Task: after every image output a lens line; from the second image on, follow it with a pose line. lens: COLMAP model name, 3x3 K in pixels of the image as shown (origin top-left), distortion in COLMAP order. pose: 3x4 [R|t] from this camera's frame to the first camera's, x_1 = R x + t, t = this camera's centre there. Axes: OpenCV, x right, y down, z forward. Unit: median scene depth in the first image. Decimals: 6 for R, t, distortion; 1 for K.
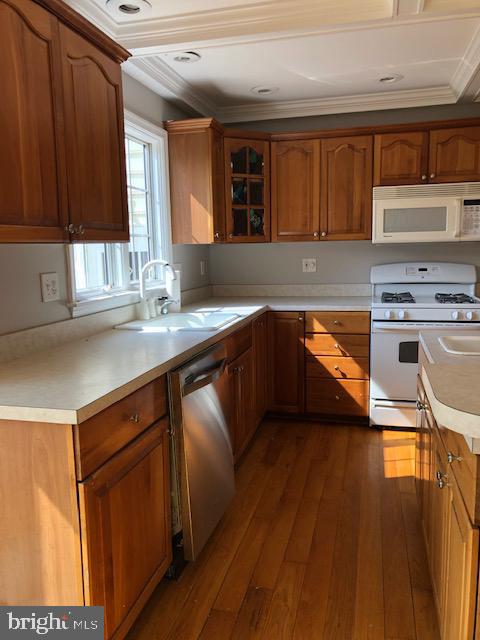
lens RADIAL K [[523.0, 0, 243.6], [0, 523.0, 323.0], [0, 0, 1]] dist [0.010761, -0.004914]
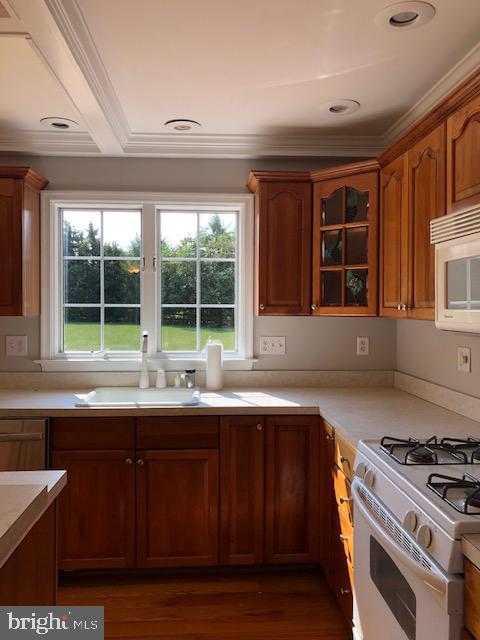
lens RADIAL K [[523.0, 0, 241.9], [0, 523.0, 317.1], [0, 0, 1]] dist [0.010761, -0.004914]
pose [[0.308319, 0.043731, -0.950277, 0.662254], [-0.146792, 0.989165, -0.002107, -0.133548], [0.939889, 0.140142, 0.311398, 0.658974]]
